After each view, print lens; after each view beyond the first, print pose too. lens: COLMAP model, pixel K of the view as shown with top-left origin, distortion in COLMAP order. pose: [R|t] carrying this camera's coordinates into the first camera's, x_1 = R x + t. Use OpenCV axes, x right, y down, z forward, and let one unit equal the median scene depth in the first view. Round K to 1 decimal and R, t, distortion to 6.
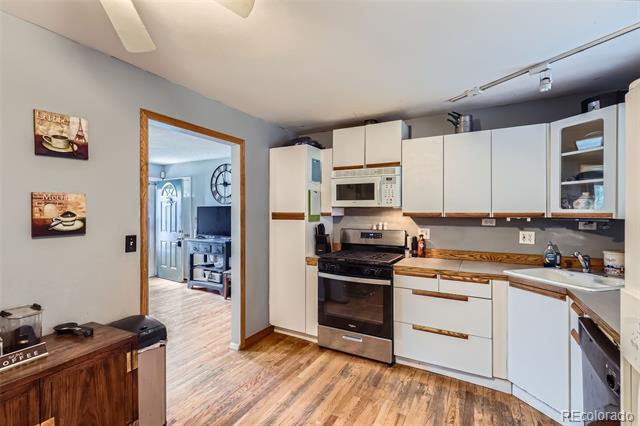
lens RADIAL K [[291.8, 0, 320.0], [0, 291.8, 213.0], [0, 0, 1]] dist [0.004053, 0.000317]
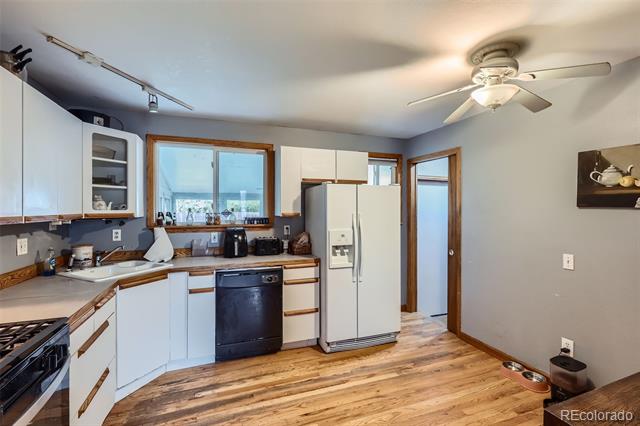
lens RADIAL K [[291.8, 0, 320.0], [0, 291.8, 213.0], [0, 0, 1]] dist [0.004053, 0.000317]
pose [[-0.757343, -0.007189, 0.652978, -0.569987], [0.002729, 0.999896, 0.014173, -0.019318], [-0.653012, 0.012516, -0.757244, 1.533058]]
